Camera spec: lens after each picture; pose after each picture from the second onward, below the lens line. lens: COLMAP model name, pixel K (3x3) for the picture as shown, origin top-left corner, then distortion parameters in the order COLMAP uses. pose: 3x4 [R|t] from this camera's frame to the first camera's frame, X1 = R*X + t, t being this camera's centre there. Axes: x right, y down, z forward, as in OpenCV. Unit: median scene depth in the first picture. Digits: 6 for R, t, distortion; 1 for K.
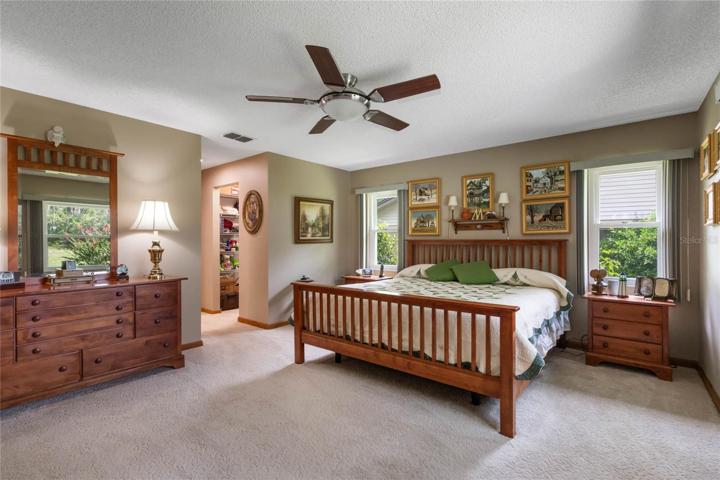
lens RADIAL K [[342.3, 0, 363.9], [0, 342.3, 239.6], [0, 0, 1]] dist [-0.005338, 0.000291]
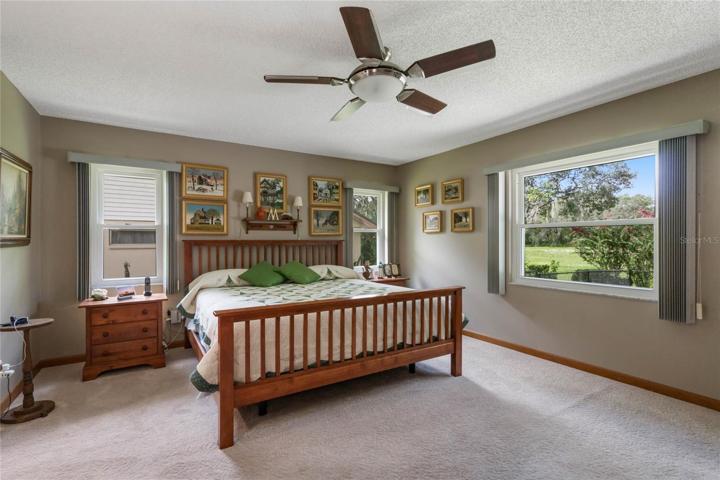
lens RADIAL K [[342.3, 0, 364.7], [0, 342.3, 239.9], [0, 0, 1]] dist [-0.005338, 0.000291]
pose [[0.315401, 0.002336, 0.948956, -0.522259], [-0.000474, 0.999997, -0.002304, 0.001526], [-0.948958, 0.000277, 0.315402, 0.444689]]
